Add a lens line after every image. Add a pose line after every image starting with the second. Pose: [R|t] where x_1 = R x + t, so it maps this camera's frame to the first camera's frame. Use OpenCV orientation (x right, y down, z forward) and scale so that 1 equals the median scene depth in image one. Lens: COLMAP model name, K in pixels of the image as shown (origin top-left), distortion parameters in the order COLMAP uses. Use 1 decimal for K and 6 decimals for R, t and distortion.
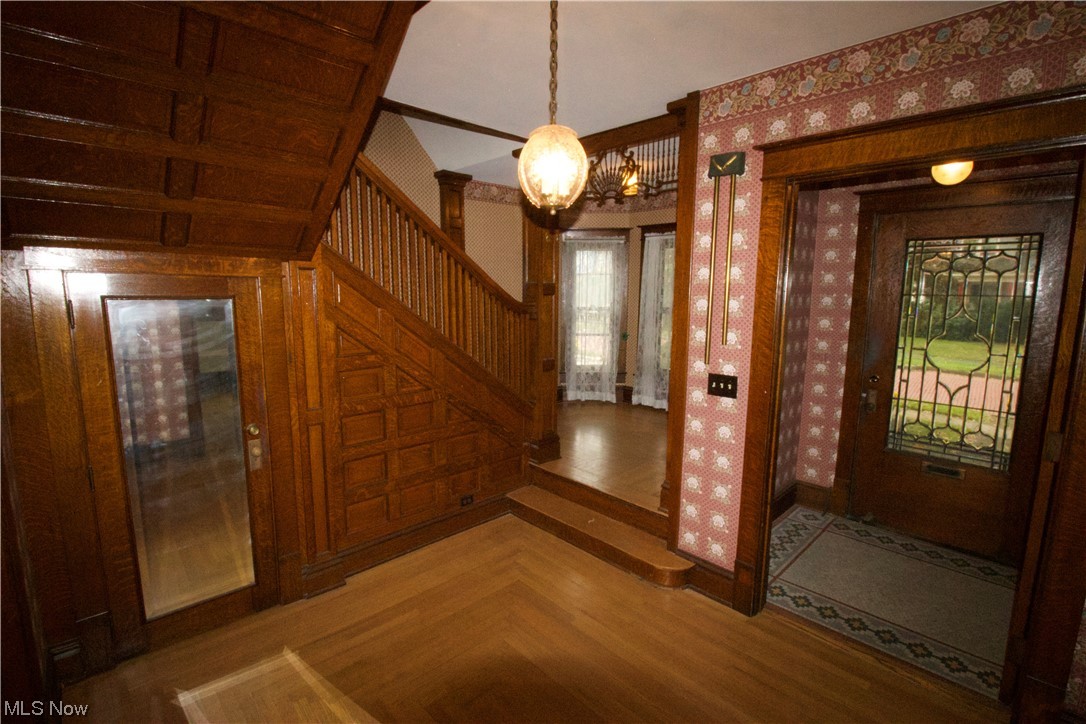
lens RADIAL K [[506.1, 0, 542.5], [0, 506.1, 359.9], [0, 0, 1]] dist [-0.001779, -0.012313]
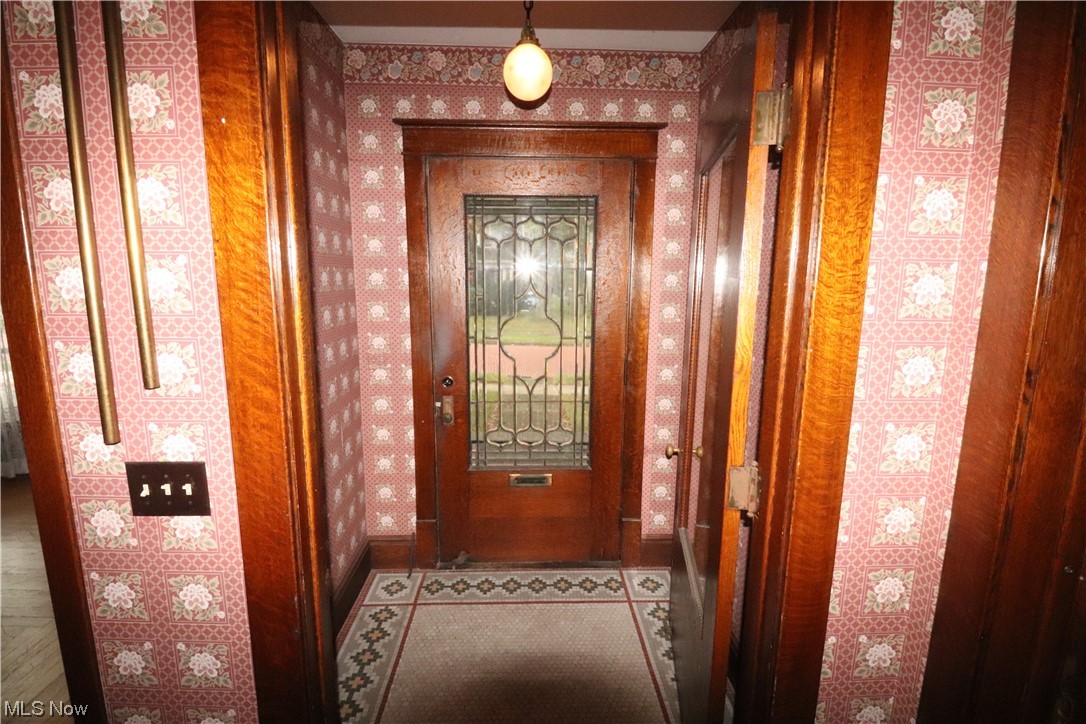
lens RADIAL K [[506.1, 0, 542.5], [0, 506.1, 359.9], [0, 0, 1]] dist [-0.001779, -0.012313]
pose [[0.669585, -0.122562, 0.732553, 0.220039], [0.102731, 0.992094, 0.072085, -0.036925], [-0.735597, 0.026989, 0.676882, 0.414852]]
